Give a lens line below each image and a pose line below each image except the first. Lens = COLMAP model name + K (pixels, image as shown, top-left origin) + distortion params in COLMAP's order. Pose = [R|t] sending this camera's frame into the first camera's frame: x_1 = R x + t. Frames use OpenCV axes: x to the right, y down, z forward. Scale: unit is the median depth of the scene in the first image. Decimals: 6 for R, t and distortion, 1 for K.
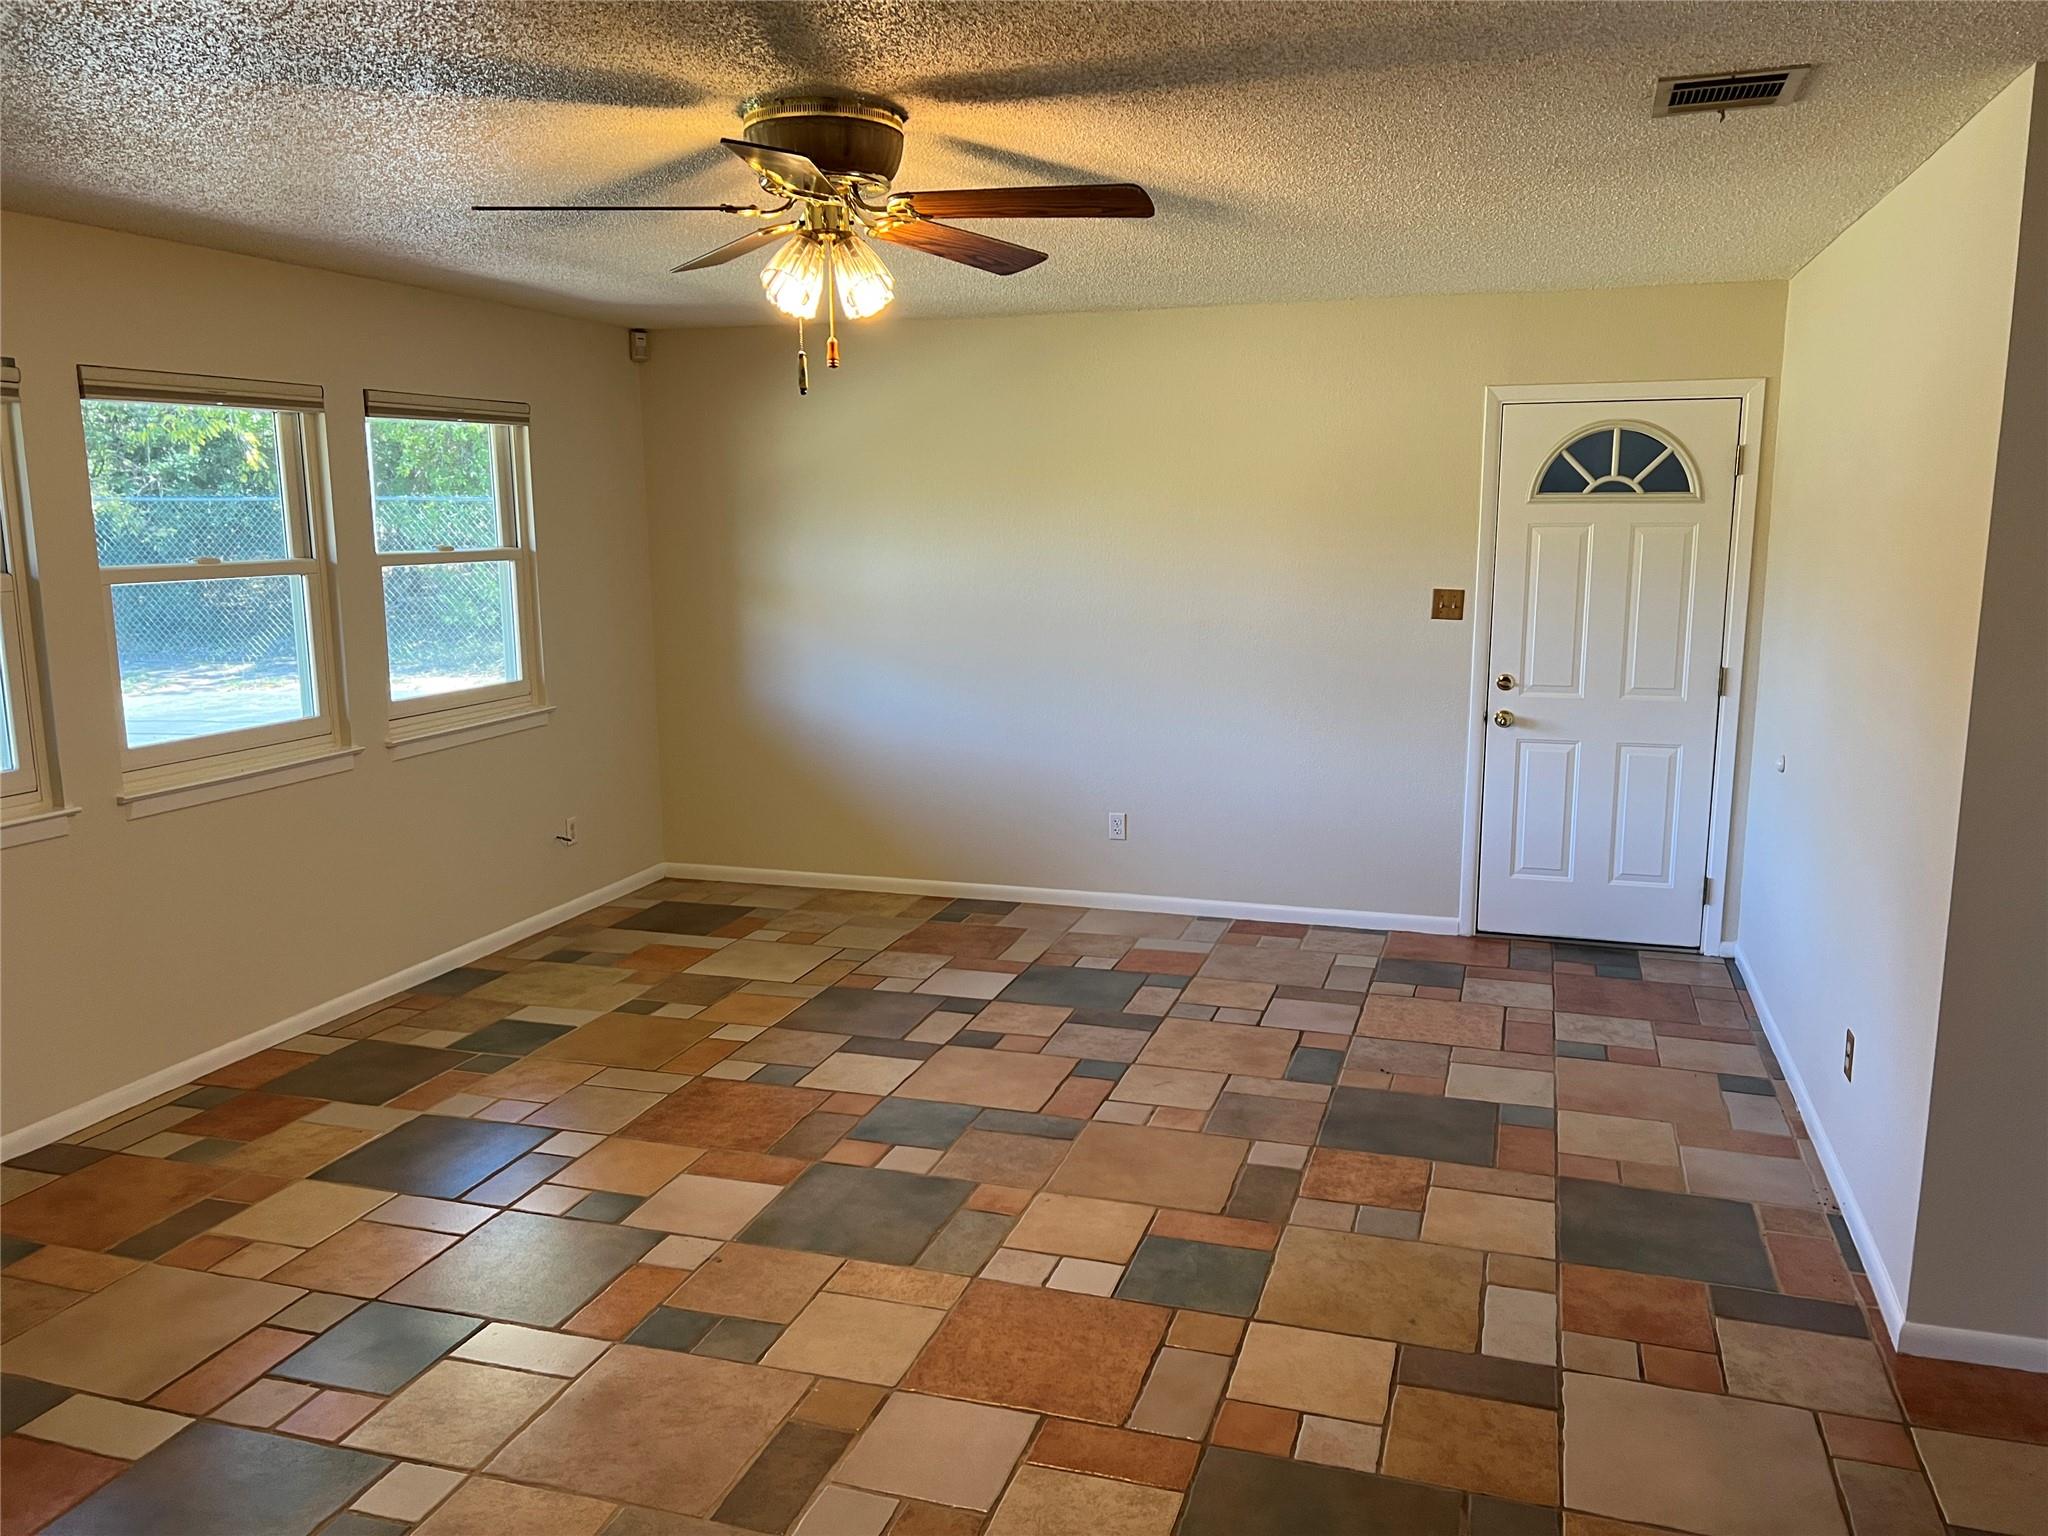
lens RADIAL K [[1537.0, 0, 1041.7], [0, 1537.0, 781.2], [0, 0, 1]] dist [0.059868, -0.067228]
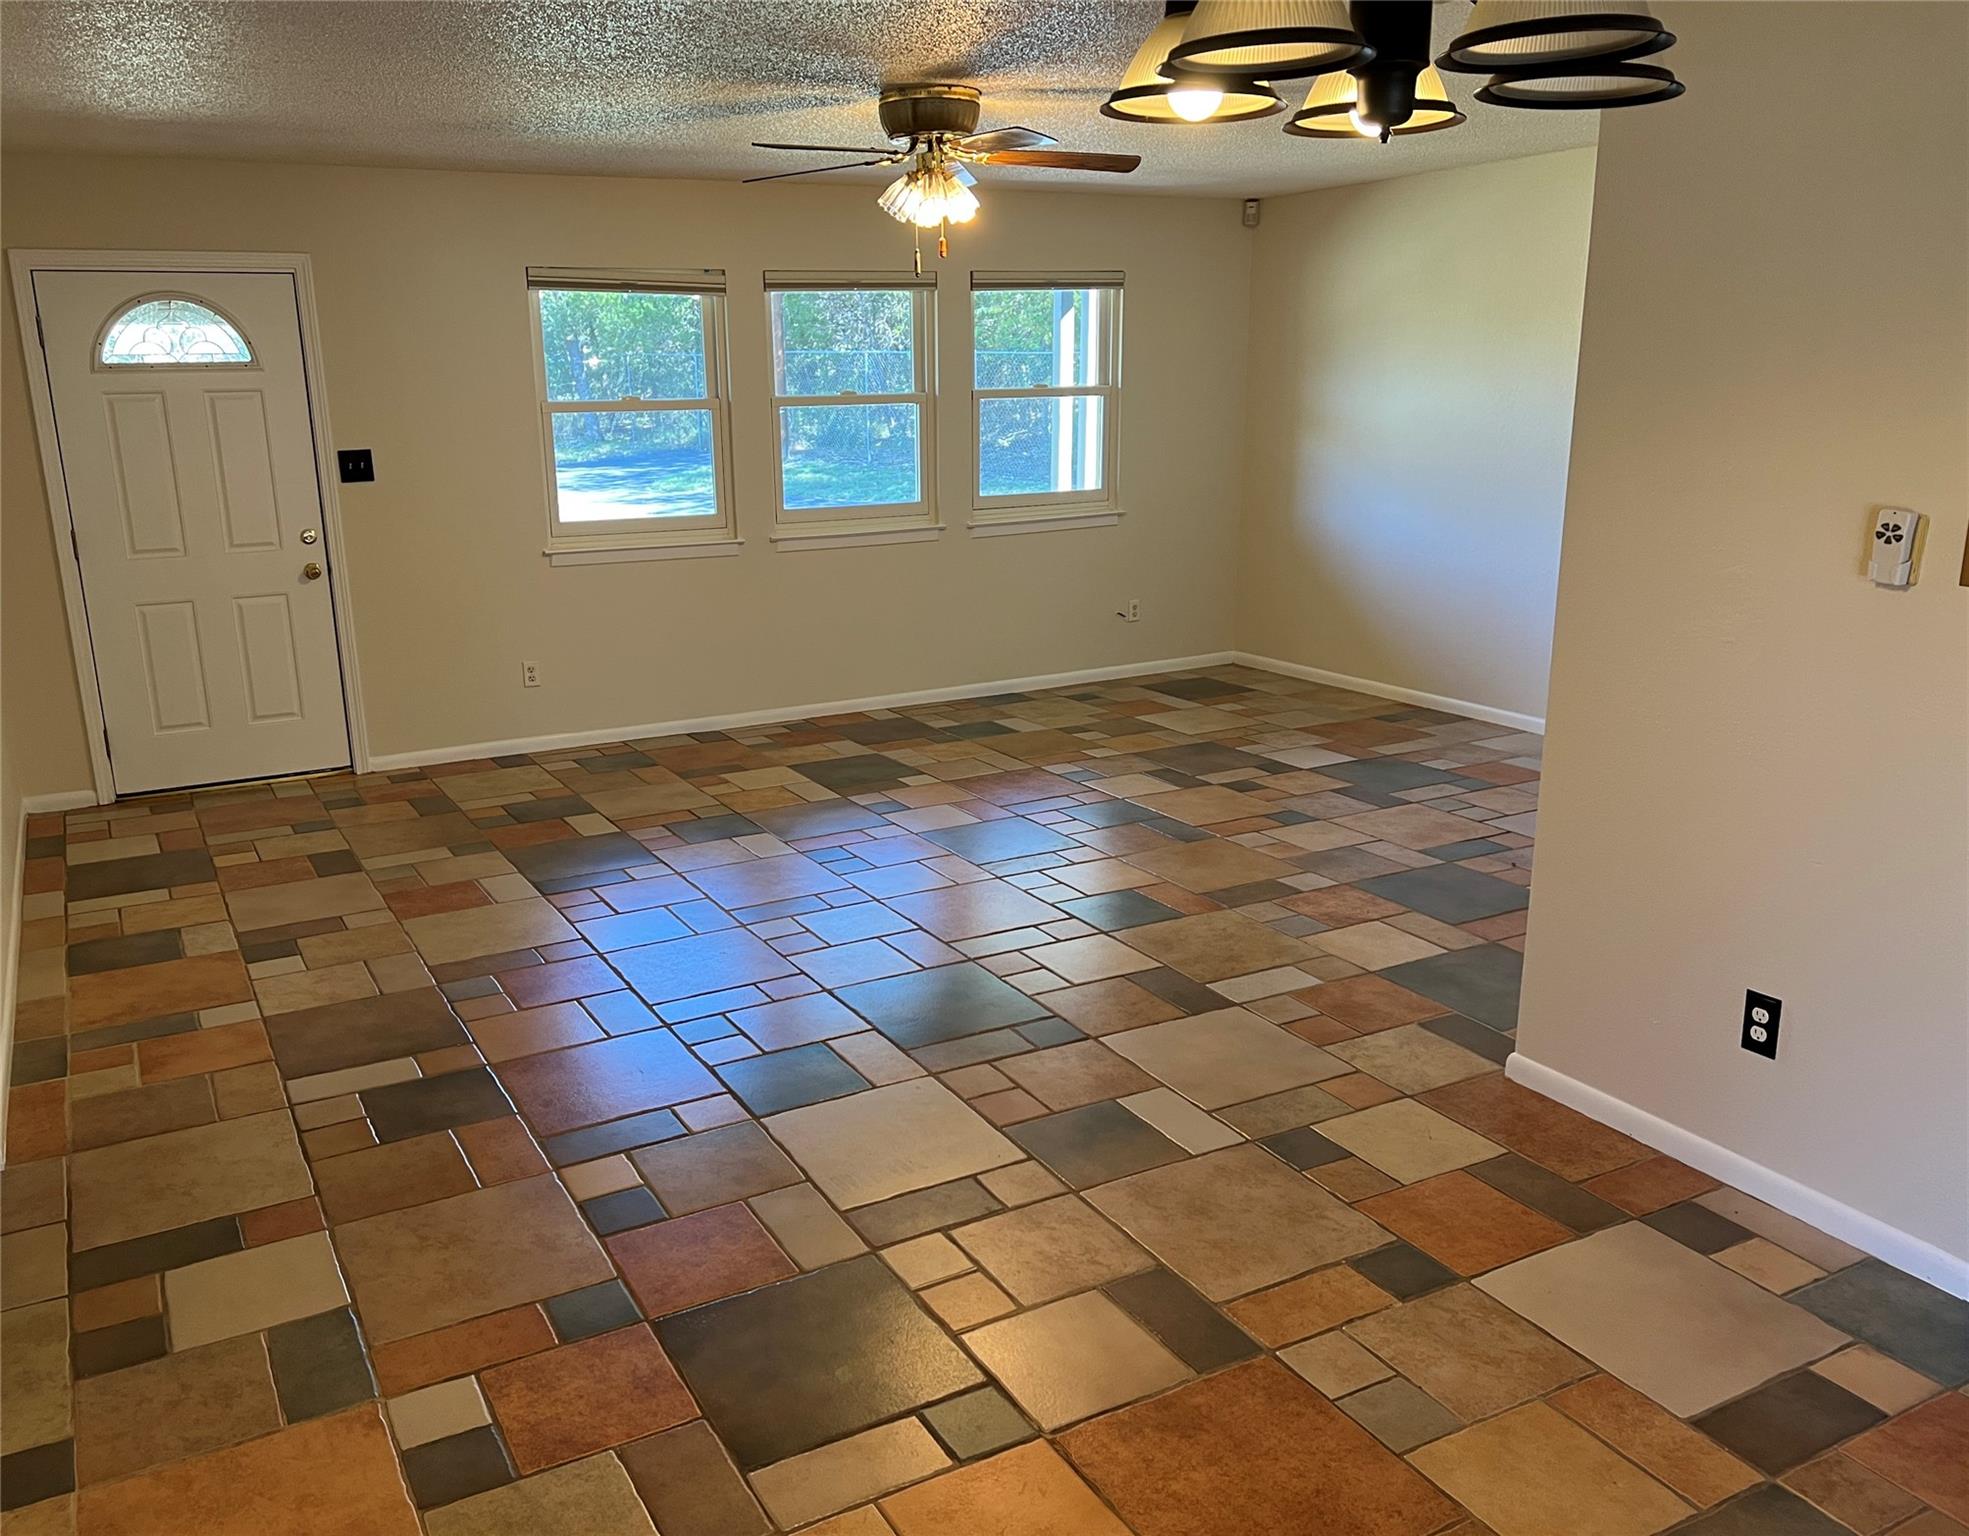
lens RADIAL K [[1571.5, 0, 906.7], [0, 1571.5, 813.2], [0, 0, 1]] dist [0.044371, -0.028477]
pose [[0.706936, 0.185752, -0.682450, 0.630337], [-0.111210, 0.982087, 0.152108, 0.025051], [0.698479, -0.031635, 0.714931, -0.104641]]
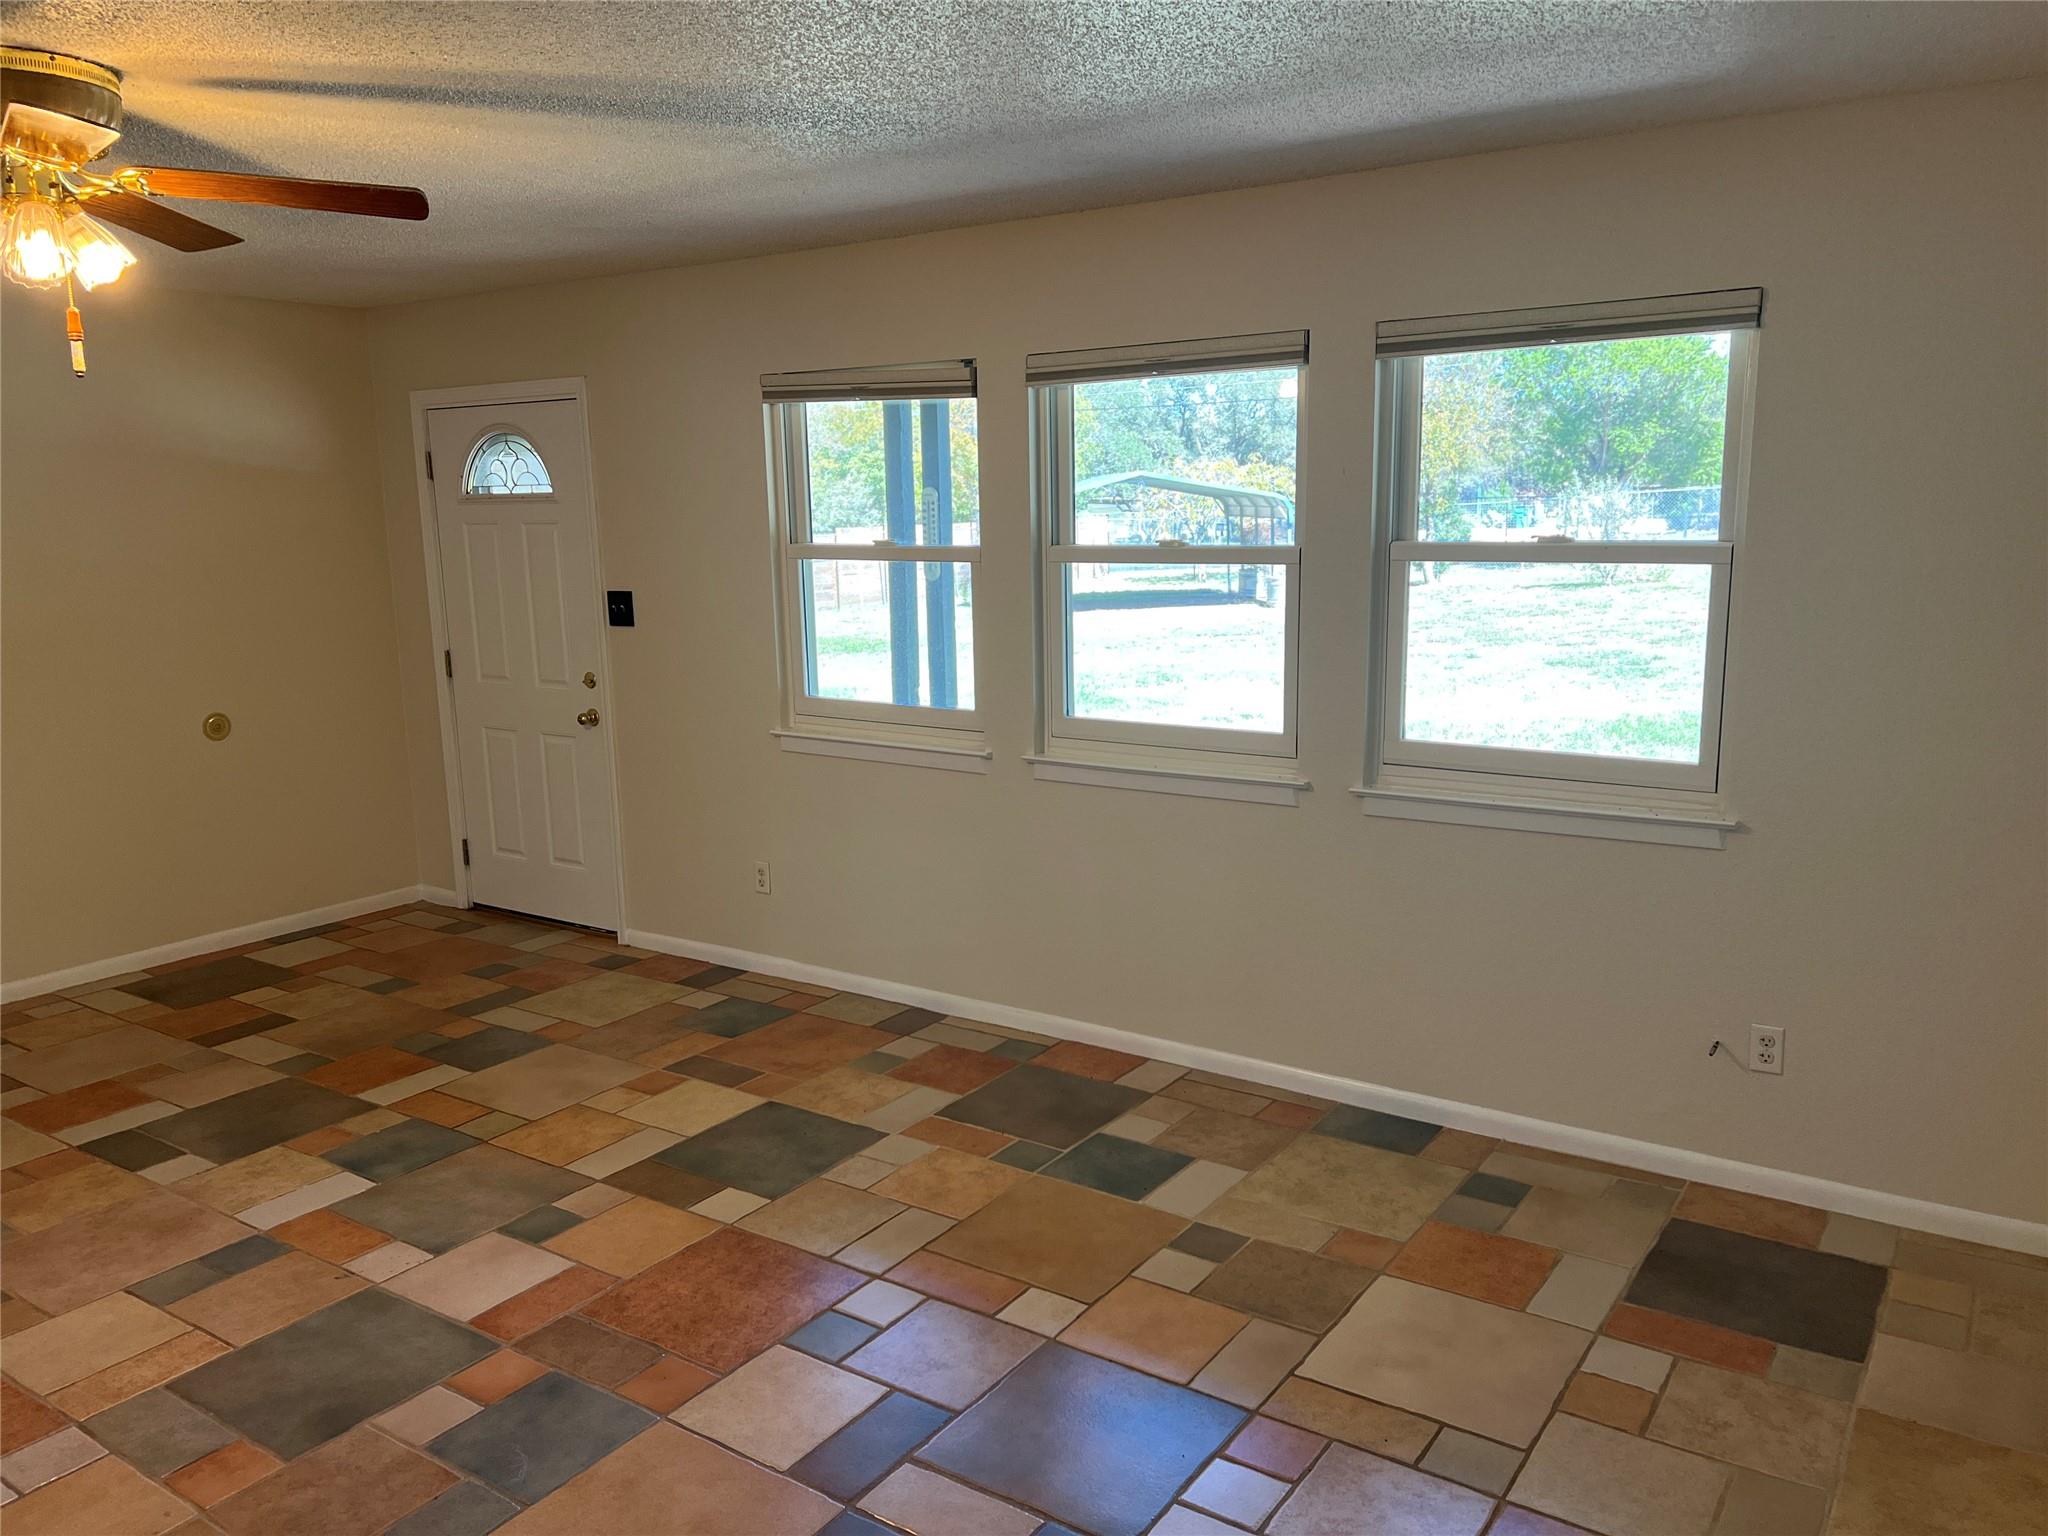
lens RADIAL K [[1537.0, 0, 1021.9], [0, 1537.0, 772.3], [0, 0, 1]] dist [0.059868, -0.067228]
pose [[-0.292454, 0.183825, -0.938445, 0.365048], [-0.147239, 0.960992, 0.234127, -0.199767], [0.944876, 0.206647, -0.253980, 1.109269]]
